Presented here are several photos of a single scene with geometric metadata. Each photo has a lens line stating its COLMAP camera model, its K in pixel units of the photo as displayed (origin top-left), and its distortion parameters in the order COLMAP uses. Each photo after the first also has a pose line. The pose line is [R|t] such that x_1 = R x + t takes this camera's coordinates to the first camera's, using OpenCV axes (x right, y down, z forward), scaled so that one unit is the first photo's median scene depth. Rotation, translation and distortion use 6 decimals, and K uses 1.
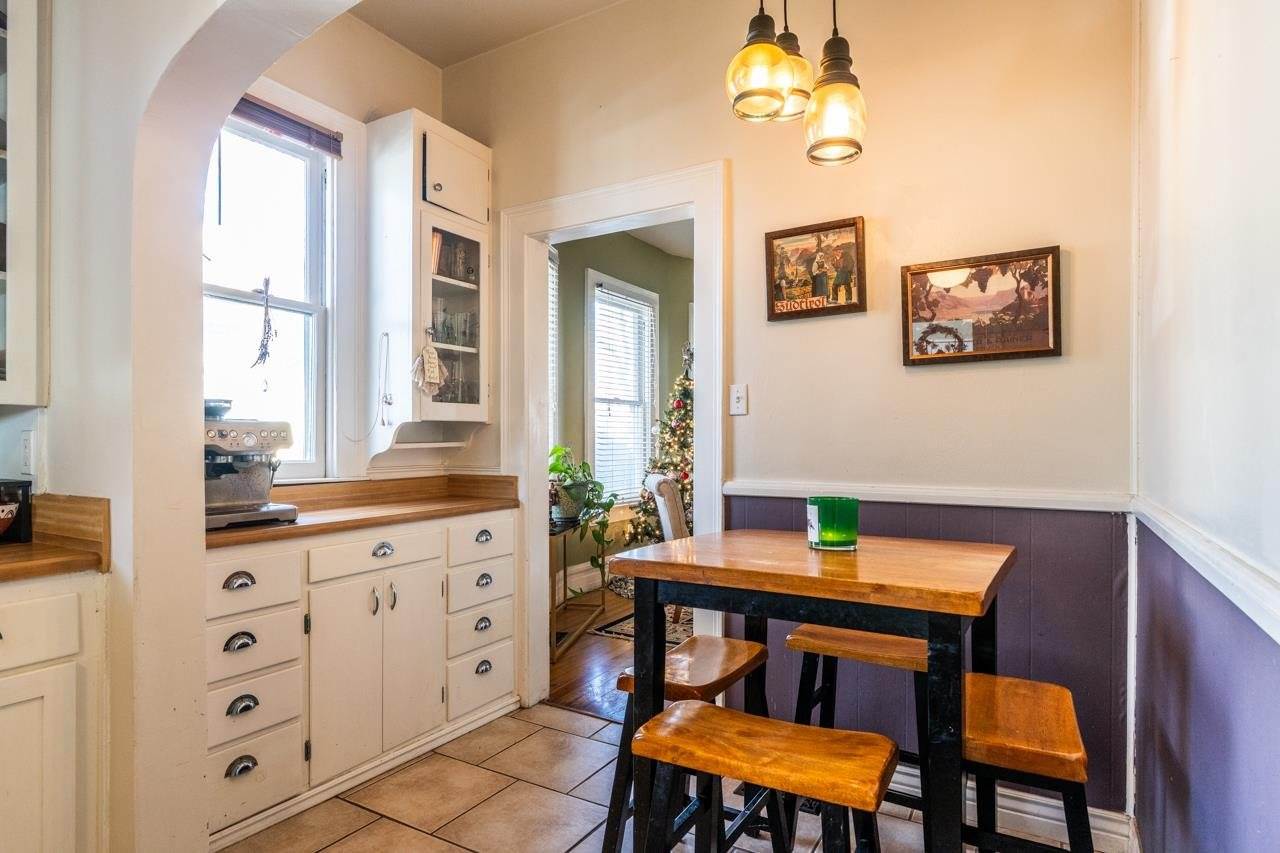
lens RADIAL K [[681.9, 0, 643.2], [0, 681.9, 435.6], [0, 0, 1]] dist [-0.002134, 0.001757]
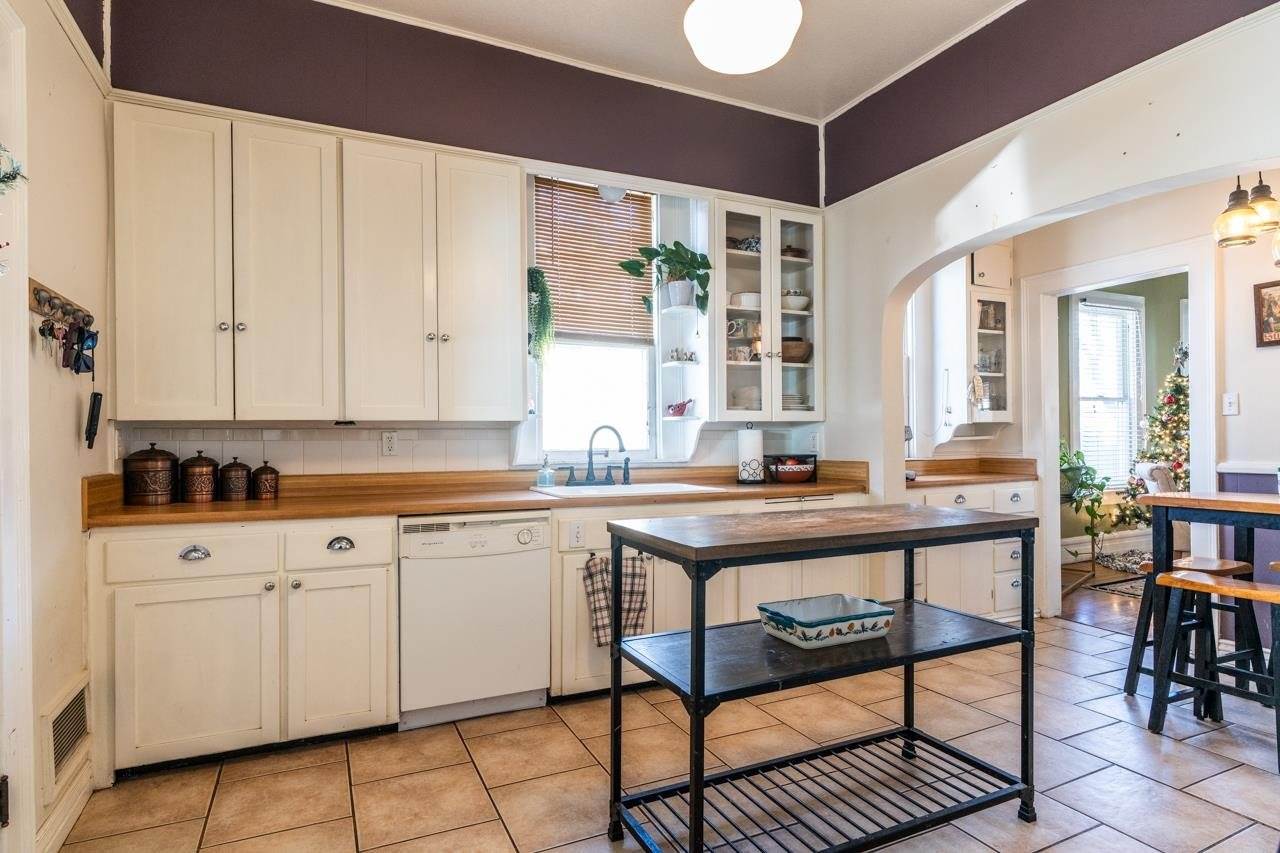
lens RADIAL K [[681.9, 0, 648.3], [0, 681.9, 432.7], [0, 0, 1]] dist [-0.002134, 0.001757]
pose [[0.829233, -0.009768, -0.558818, -0.039816], [0.012320, 0.999924, 0.000803, -0.005723], [0.558768, -0.007551, 0.829290, -0.471250]]
